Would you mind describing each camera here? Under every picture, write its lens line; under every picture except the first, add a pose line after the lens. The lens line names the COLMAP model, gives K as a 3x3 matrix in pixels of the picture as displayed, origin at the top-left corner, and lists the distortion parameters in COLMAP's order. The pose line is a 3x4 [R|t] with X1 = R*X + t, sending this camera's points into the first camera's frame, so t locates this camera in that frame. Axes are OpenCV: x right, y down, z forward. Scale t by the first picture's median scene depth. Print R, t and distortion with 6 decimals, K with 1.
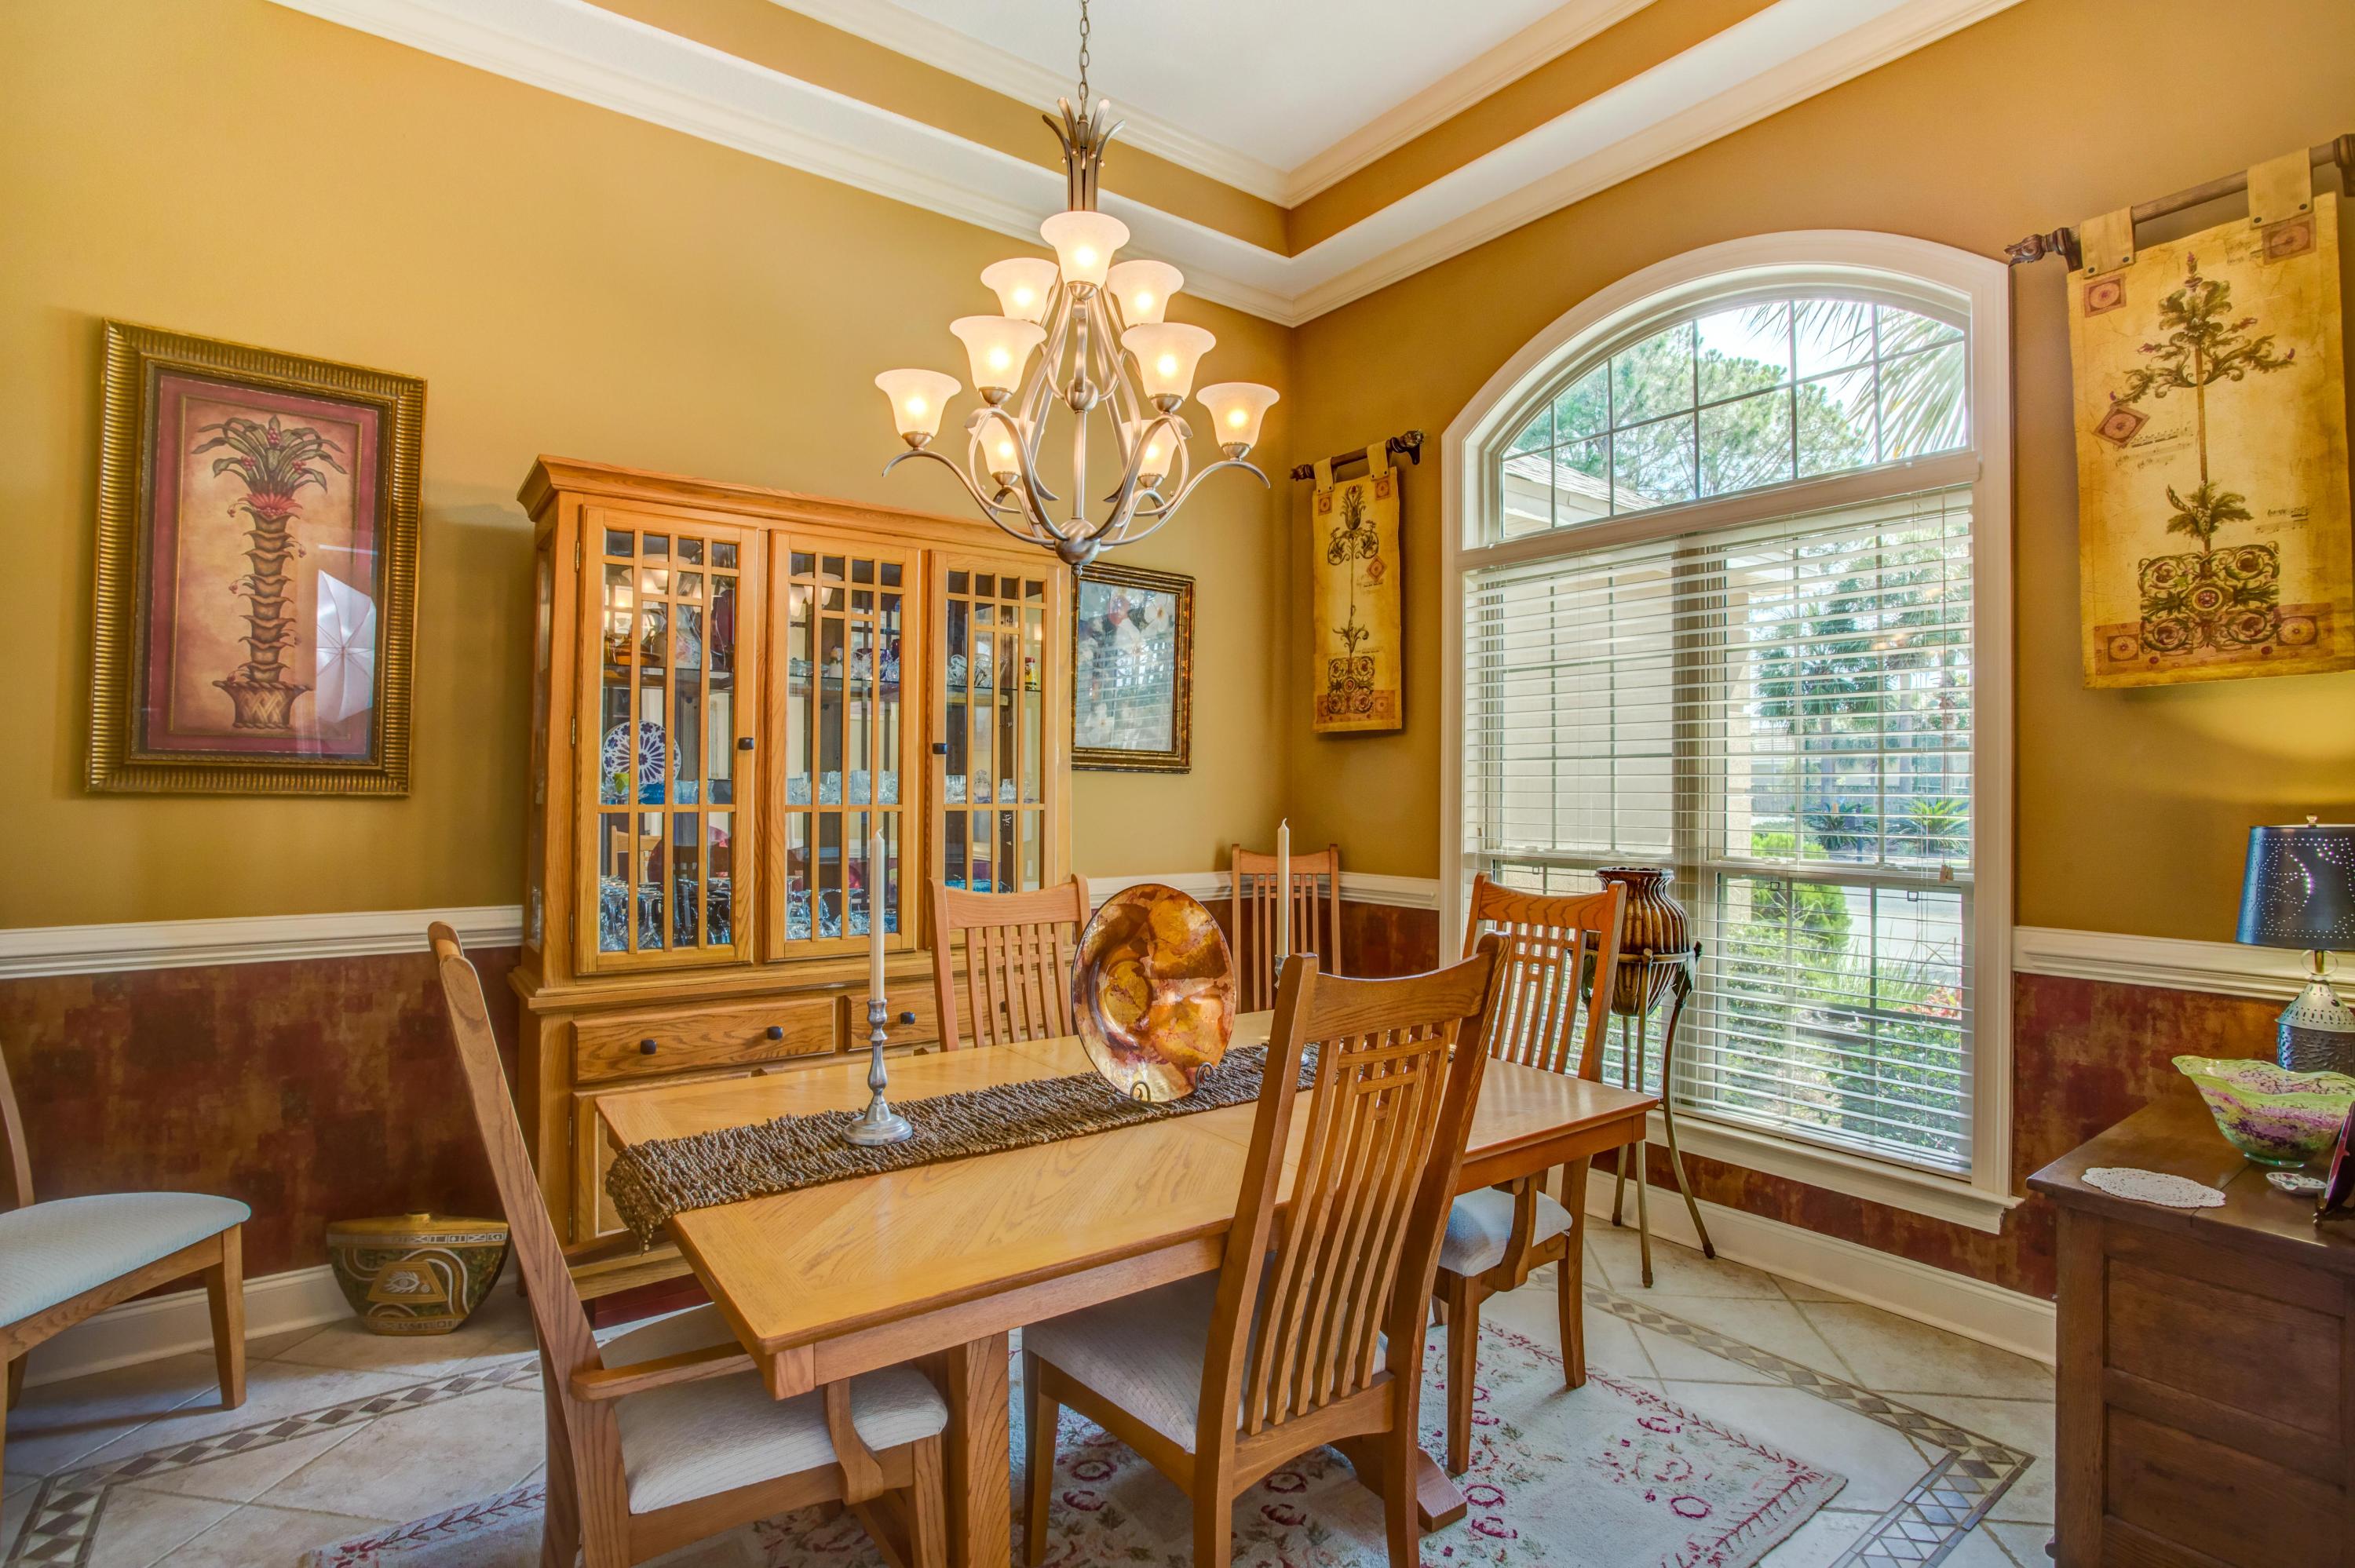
lens RADIAL K [[1159.1, 0, 1182.0], [0, 1159.1, 785.7], [0, 0, 1]] dist [-0.054953, 0.024418]
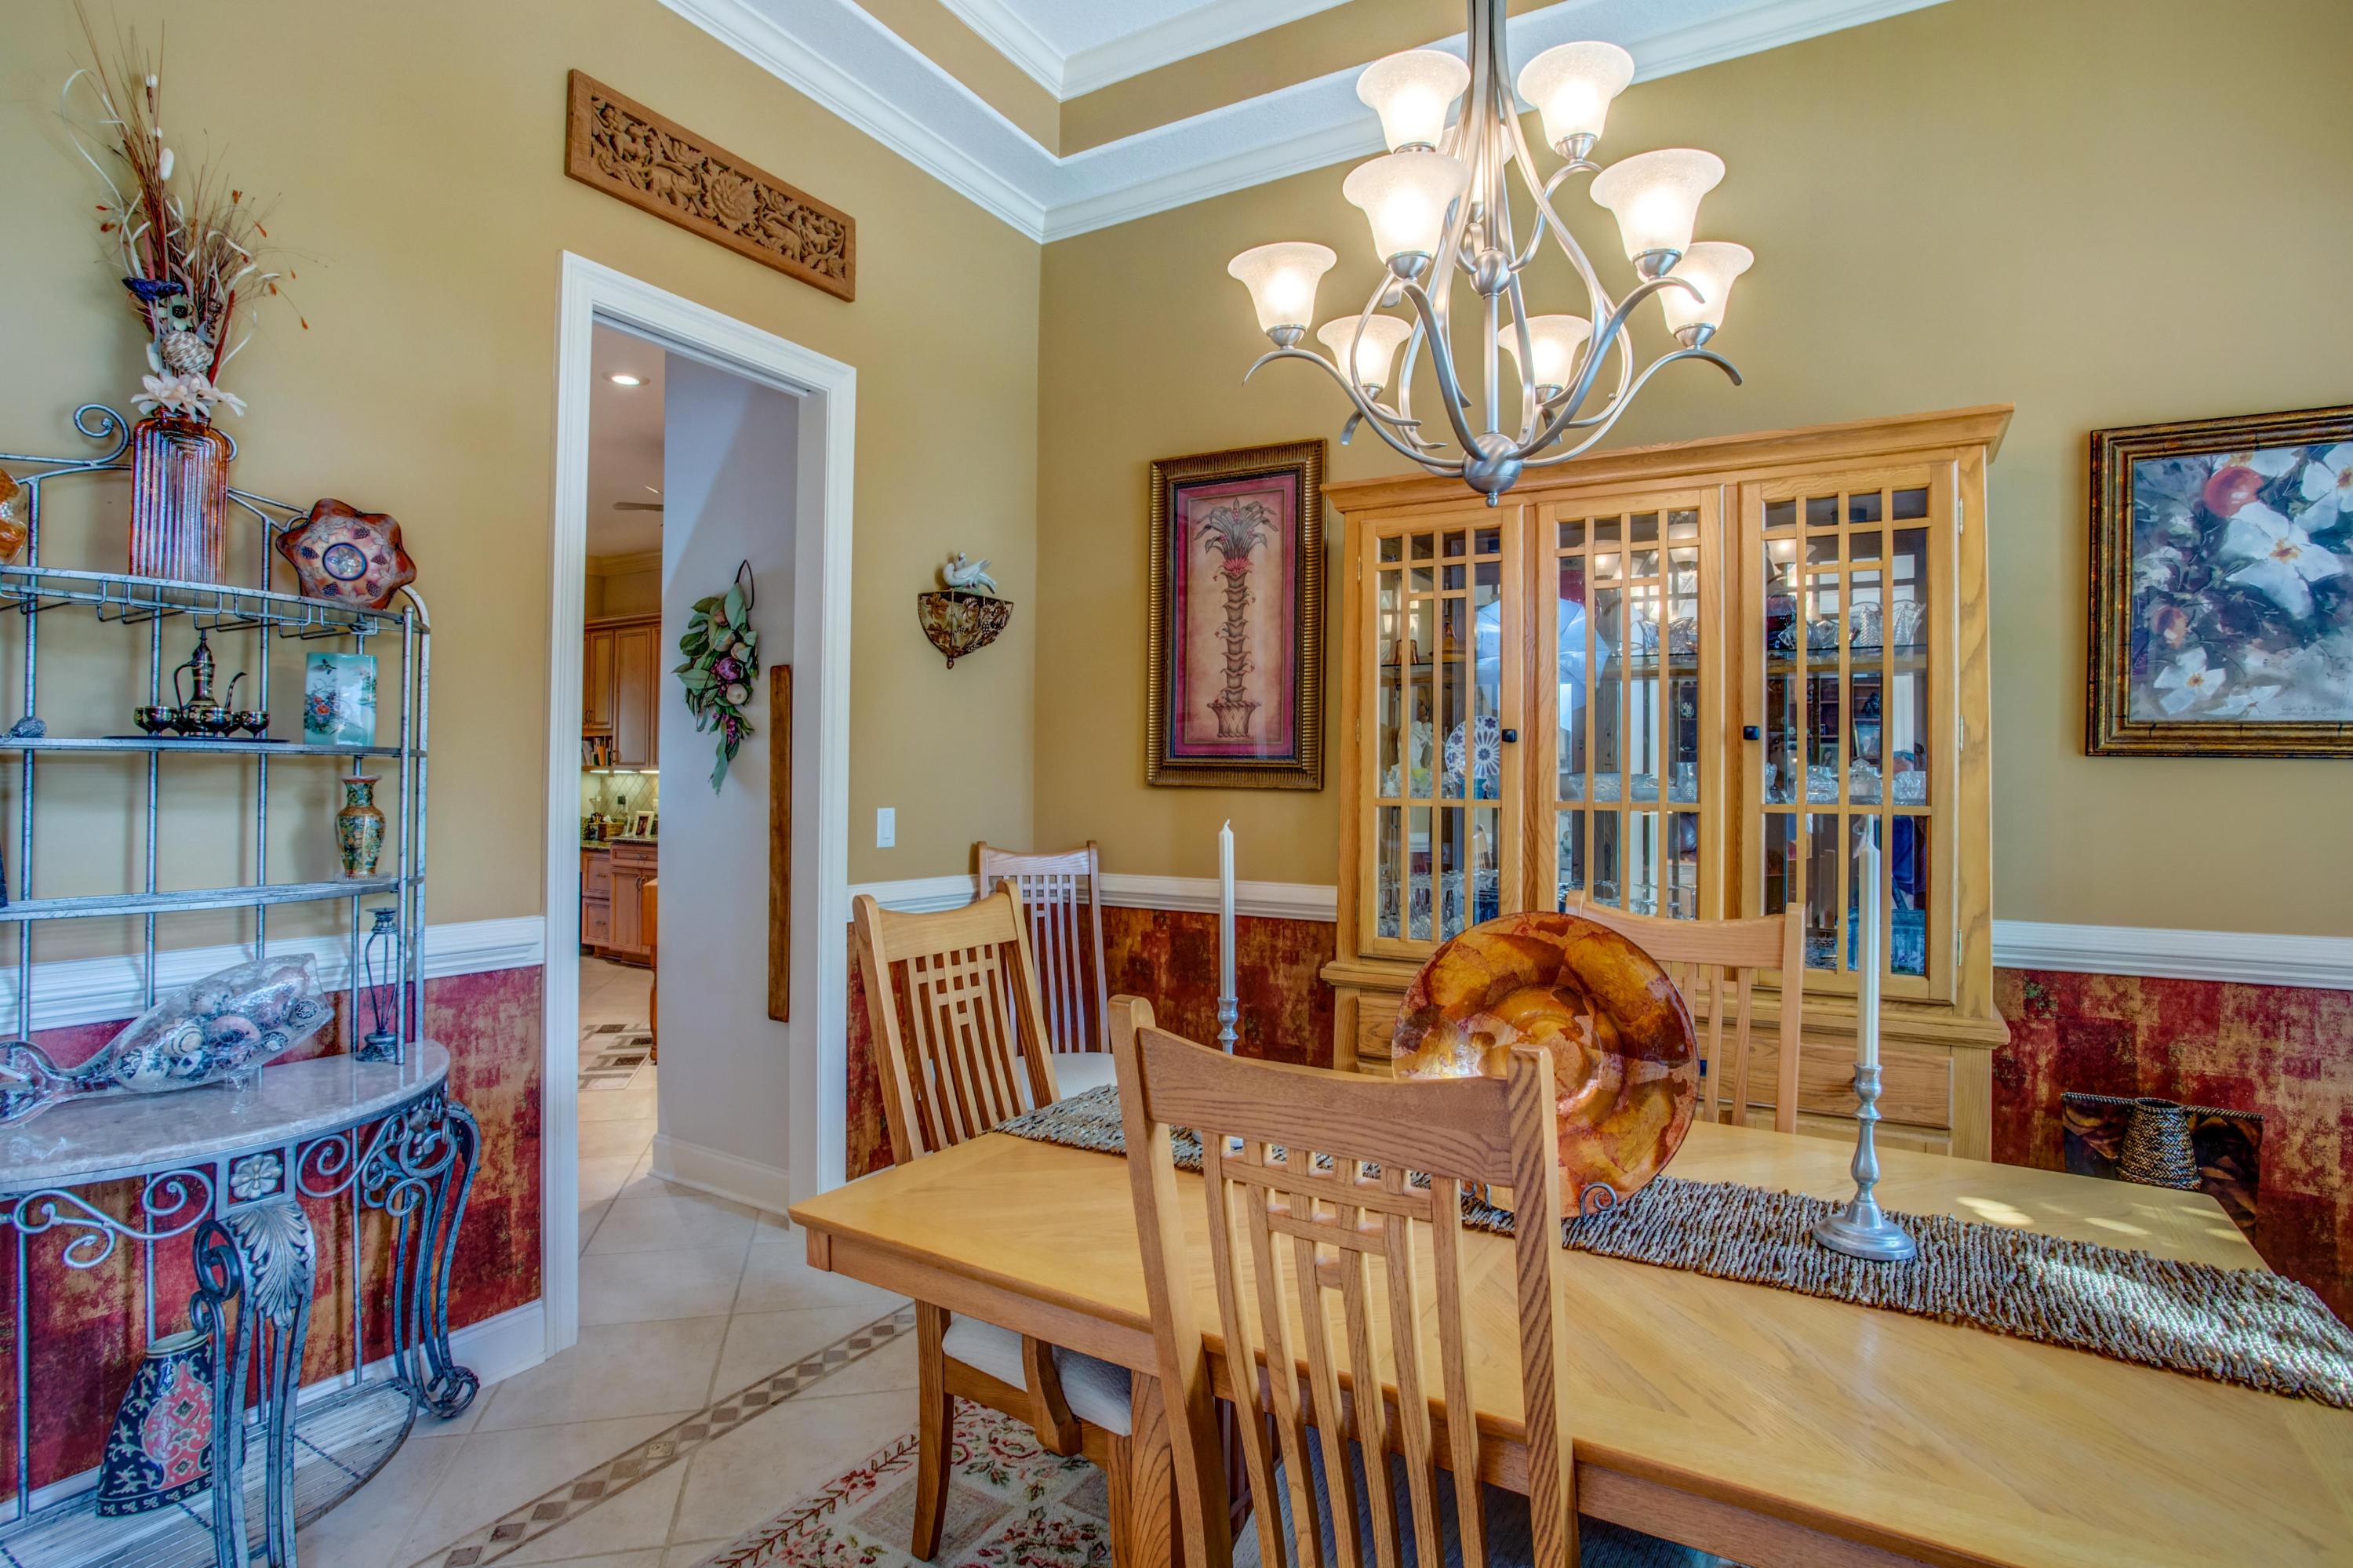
lens RADIAL K [[1214.9, 0, 1176.6], [0, 1214.9, 774.0], [0, 0, 1]] dist [-0.024626, -0.000764]
pose [[0.387211, -0.005588, -0.921974, 0.464323], [-0.002252, 0.999973, -0.007006, 0.002335], [0.921988, 0.004789, 0.387188, 0.387694]]
